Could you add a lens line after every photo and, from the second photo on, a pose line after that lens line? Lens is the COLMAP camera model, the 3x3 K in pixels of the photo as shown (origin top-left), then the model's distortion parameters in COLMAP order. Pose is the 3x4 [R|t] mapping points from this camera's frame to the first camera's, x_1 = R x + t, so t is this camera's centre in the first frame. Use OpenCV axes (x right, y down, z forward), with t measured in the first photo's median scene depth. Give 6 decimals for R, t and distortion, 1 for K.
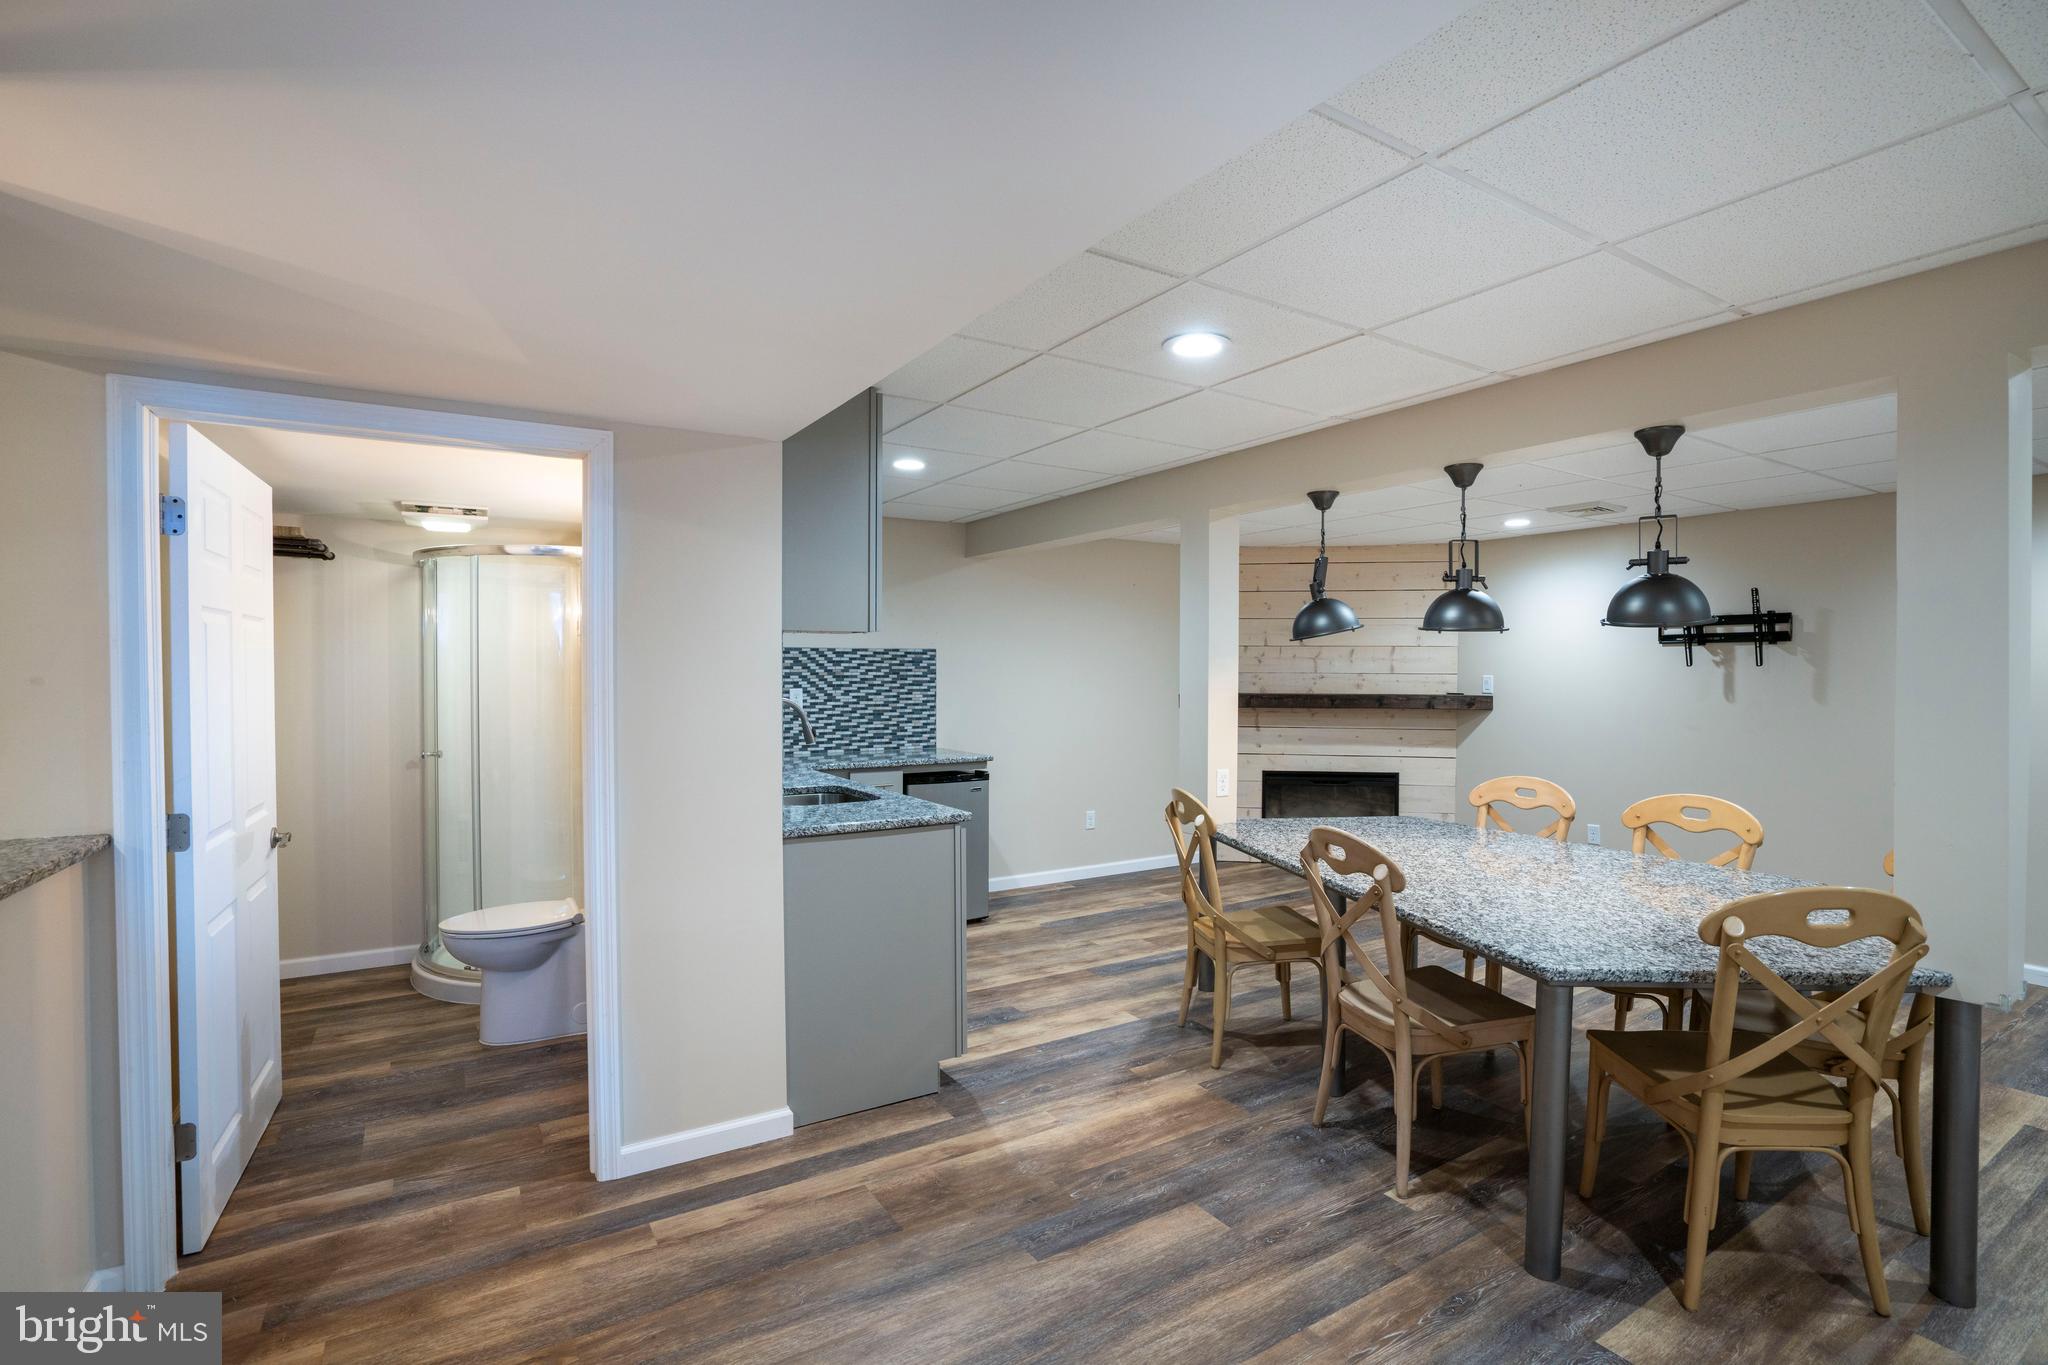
lens RADIAL K [[950.4, 0, 1019.2], [0, 950.4, 685.3], [0, 0, 1]] dist [-0.060397, 0.022905]
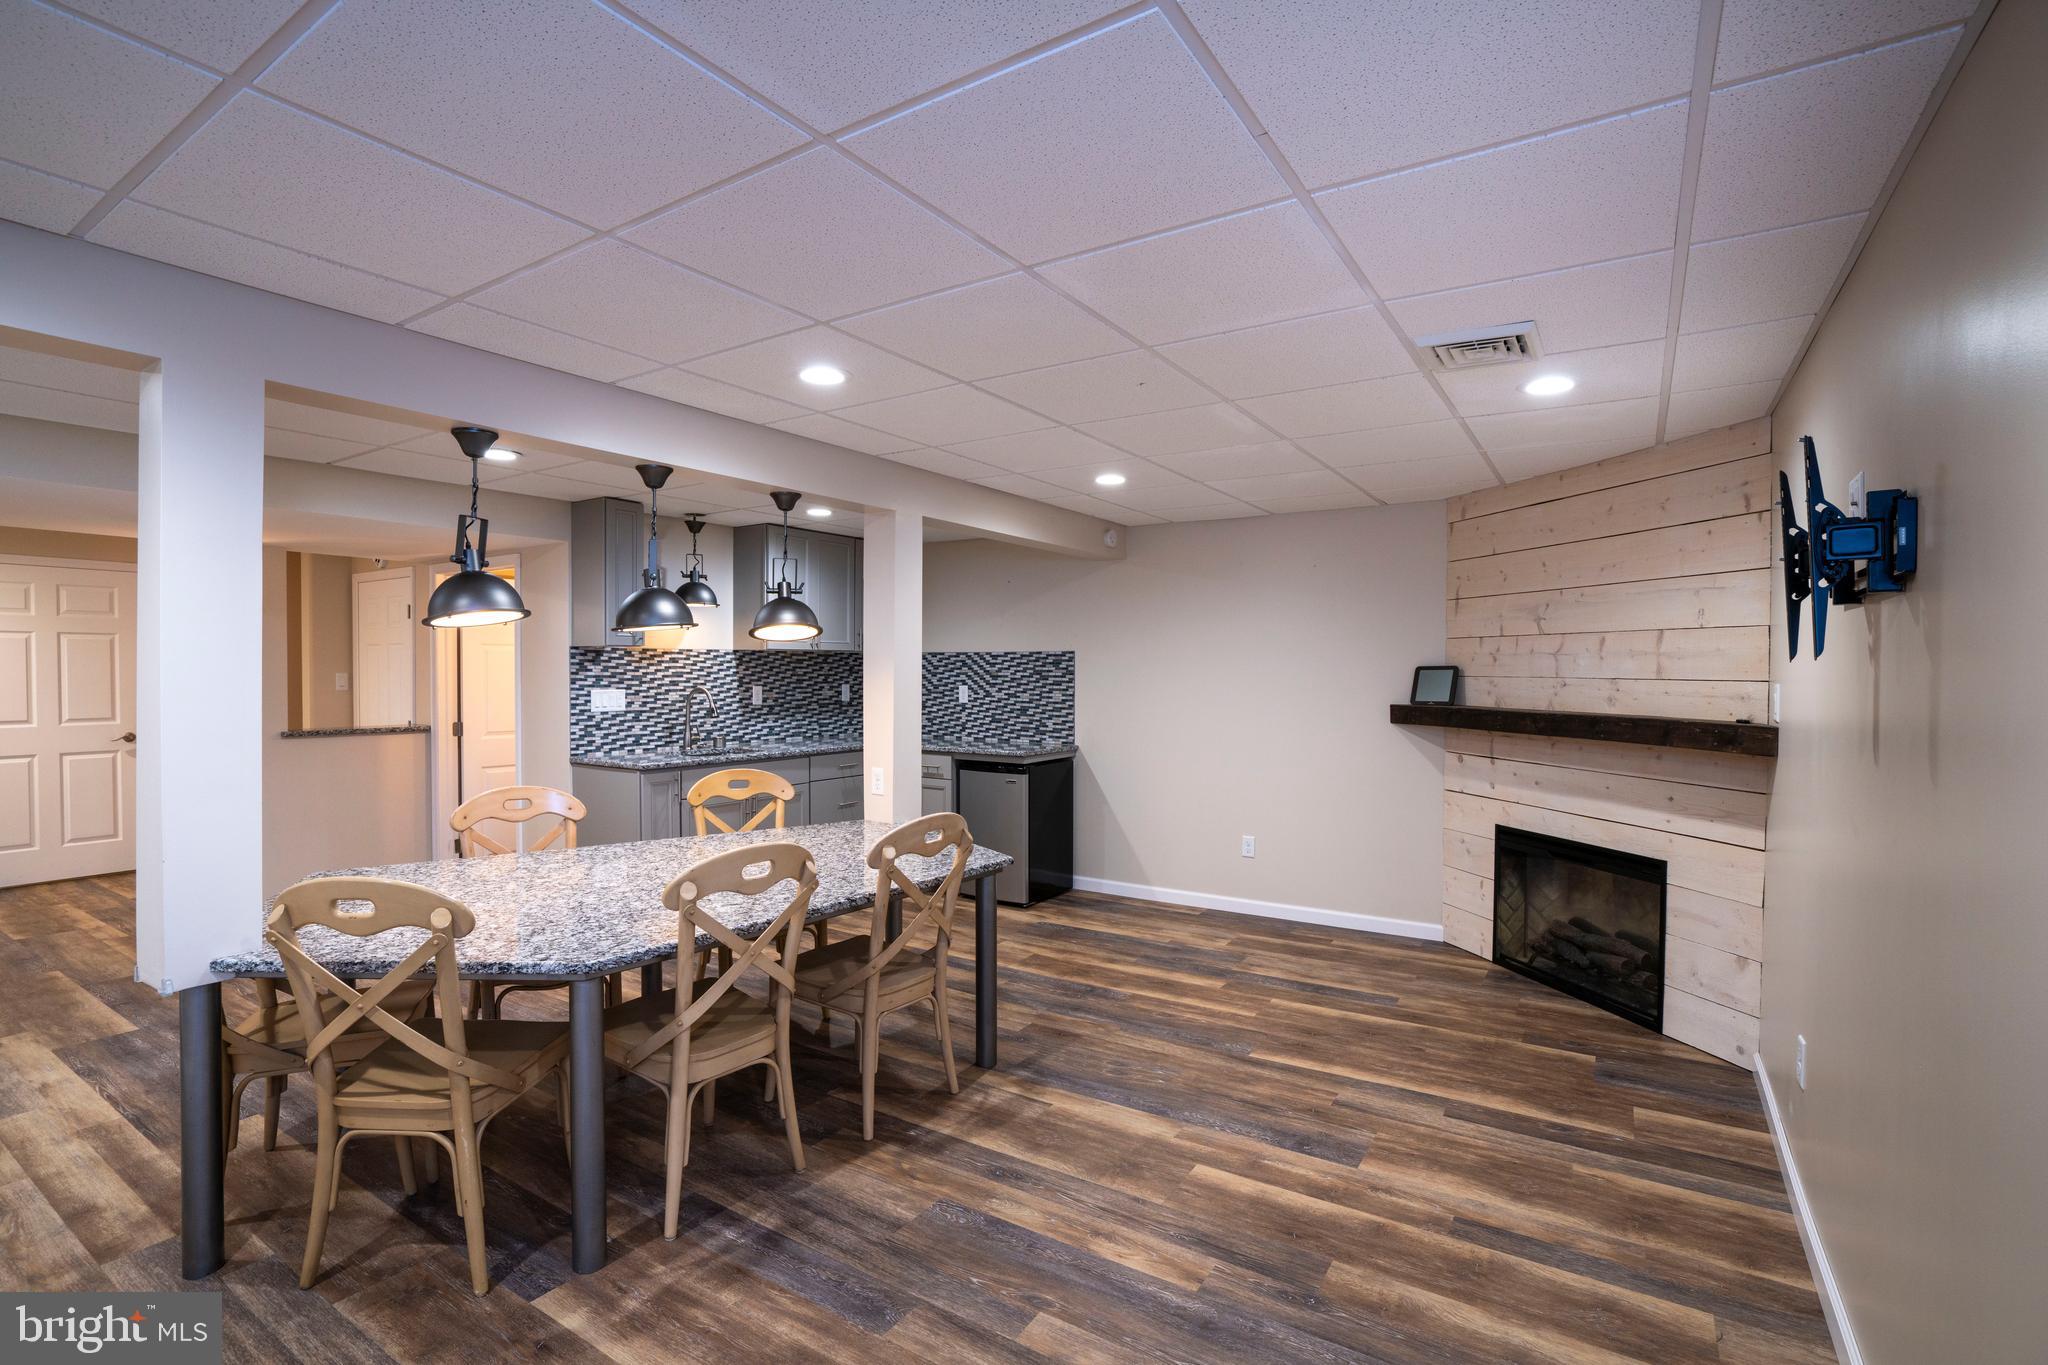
lens RADIAL K [[950.4, 0, 1022.9], [0, 950.4, 692.0], [0, 0, 1]] dist [-0.060397, 0.022905]
pose [[0.425015, 0.021170, -0.904939, 0.943676], [-0.018663, 0.999719, 0.014622, -0.007981], [0.904994, 0.010674, 0.425291, 0.560285]]
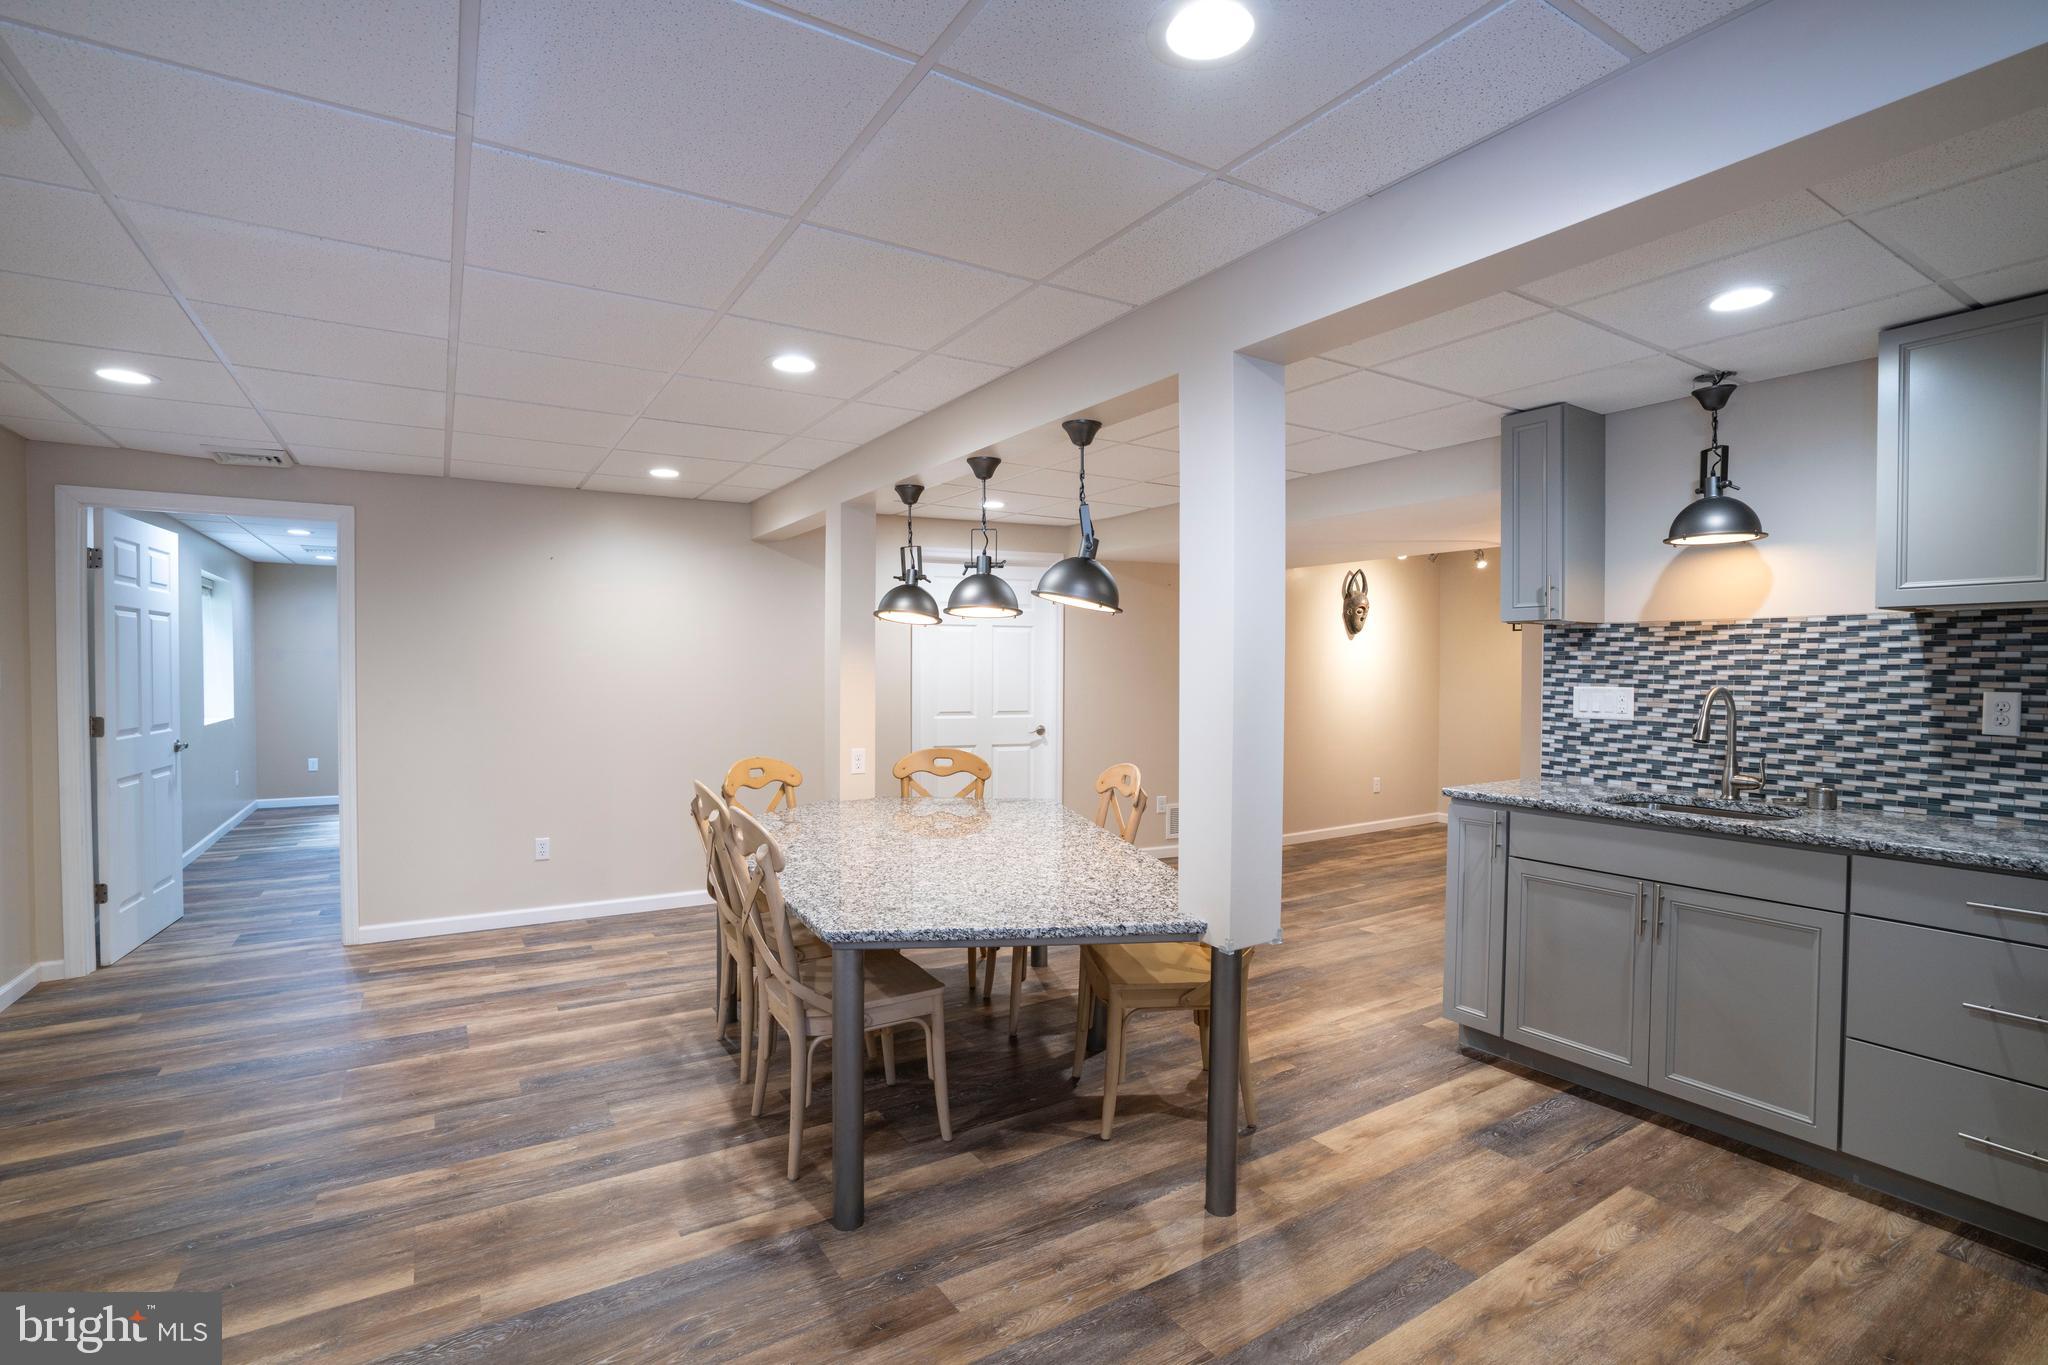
lens RADIAL K [[950.4, 0, 1015.5], [0, 950.4, 683.6], [0, 0, 1]] dist [-0.060397, 0.022905]
pose [[-0.999970, -0.007769, 0.000347, 0.262990], [-0.007752, 0.999364, 0.034820, -0.009597], [-0.000617, 0.034816, -0.999394, 1.255170]]
